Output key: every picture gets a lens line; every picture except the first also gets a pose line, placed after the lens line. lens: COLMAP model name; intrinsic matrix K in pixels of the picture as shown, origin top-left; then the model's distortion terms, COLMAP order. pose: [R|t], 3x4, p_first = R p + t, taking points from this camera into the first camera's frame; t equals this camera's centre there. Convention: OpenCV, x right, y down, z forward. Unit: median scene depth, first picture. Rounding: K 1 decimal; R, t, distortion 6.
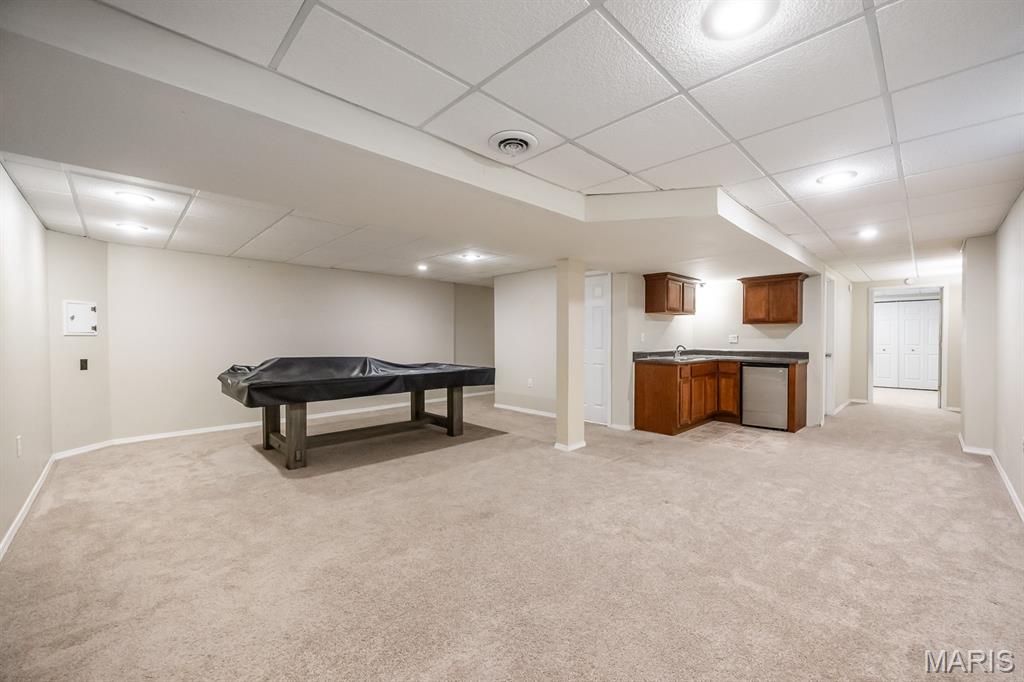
lens RADIAL K [[403.8, 0, 509.8], [0, 403.8, 342.3], [0, 0, 1]] dist [-0.011139, -0.000250]
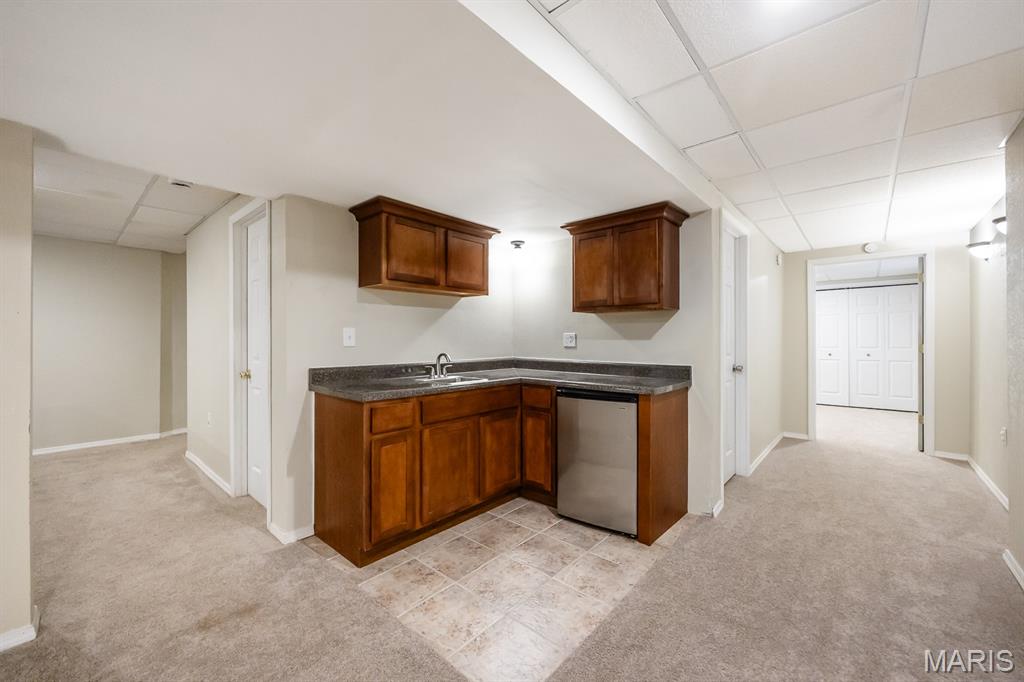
lens RADIAL K [[403.8, 0, 477.0], [0, 403.8, 338.0], [0, 0, 1]] dist [-0.011139, -0.000250]
pose [[0.999337, -0.001241, 0.036378, 0.449685], [0.001771, 0.999893, -0.014533, -0.004001], [-0.036356, 0.014588, 0.999232, 0.494822]]
